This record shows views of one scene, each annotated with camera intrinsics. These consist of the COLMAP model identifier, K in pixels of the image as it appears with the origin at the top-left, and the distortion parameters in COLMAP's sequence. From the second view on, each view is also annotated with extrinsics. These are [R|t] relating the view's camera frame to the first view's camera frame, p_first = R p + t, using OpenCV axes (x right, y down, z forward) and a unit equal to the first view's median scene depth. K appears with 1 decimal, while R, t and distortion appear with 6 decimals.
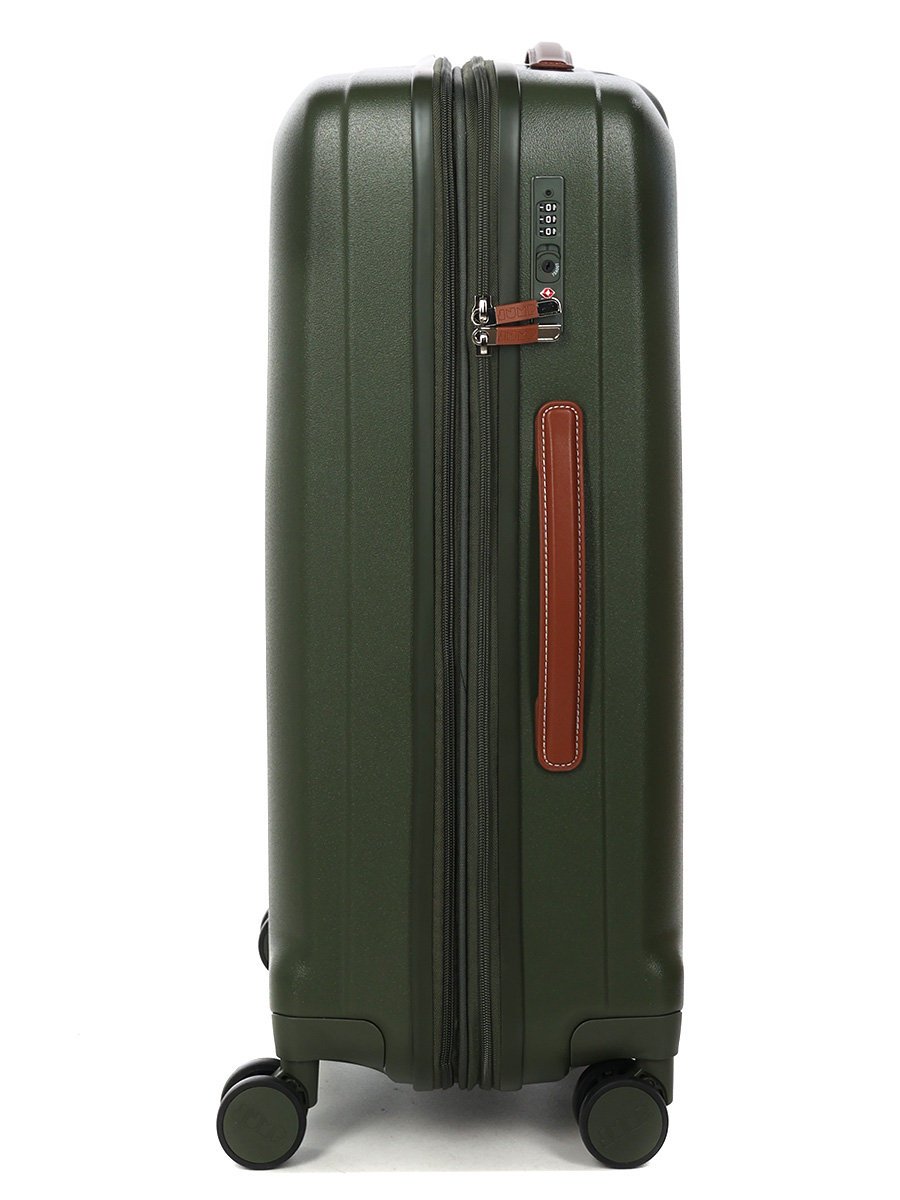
lens RADIAL K [[1685.3, 0, 451.0], [0, 1685.3, 599.5], [0, 0, 1]] dist [-0.022193, 0.000000]
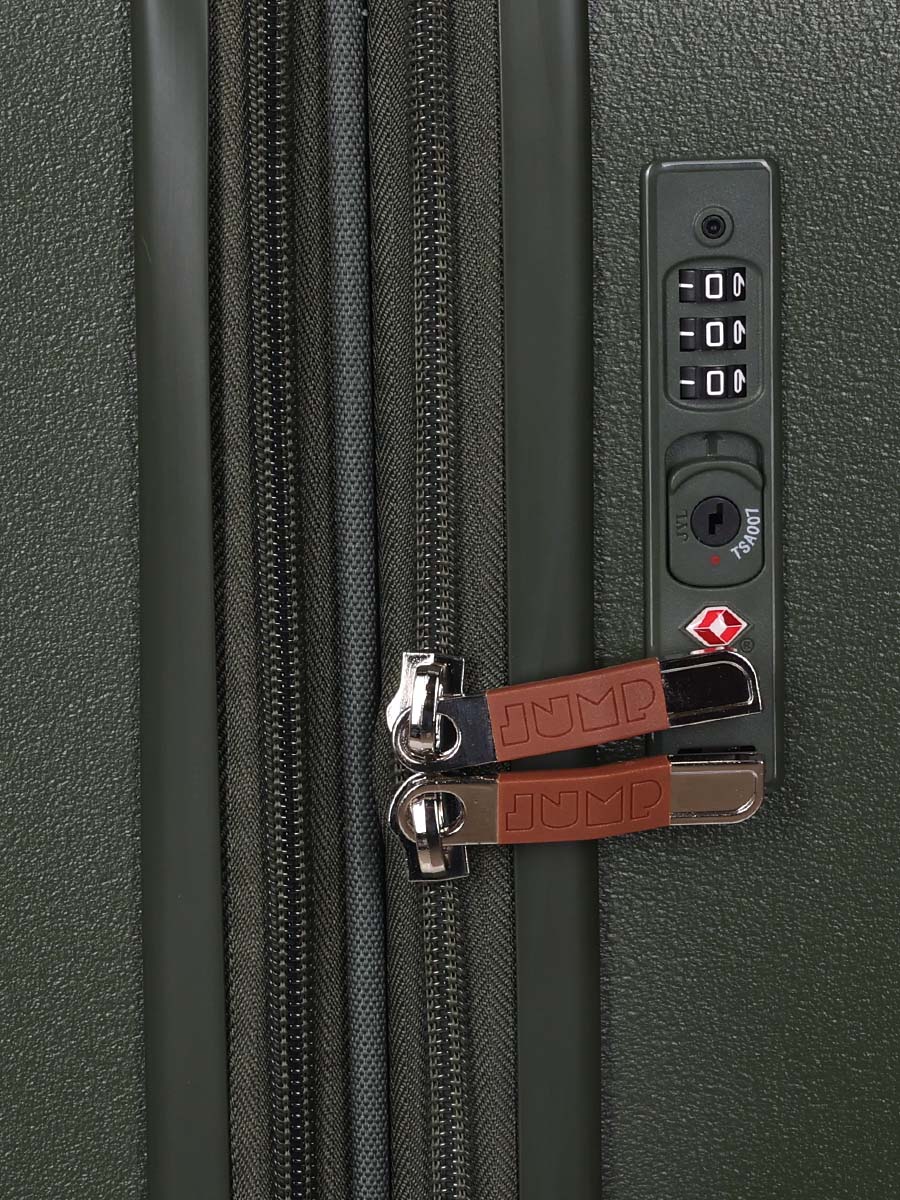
lens RADIAL K [[2722.5, 0, 450.3], [0, 2722.5, 600.1], [0, 0, 1]] dist [-0.008587, 0.000000]
pose [[0.999264, 0.004295, 0.038121, 0.004329], [0.004927, 0.971113, -0.238567, -0.092866], [-0.038044, 0.238580, 0.970377, 0.621913]]
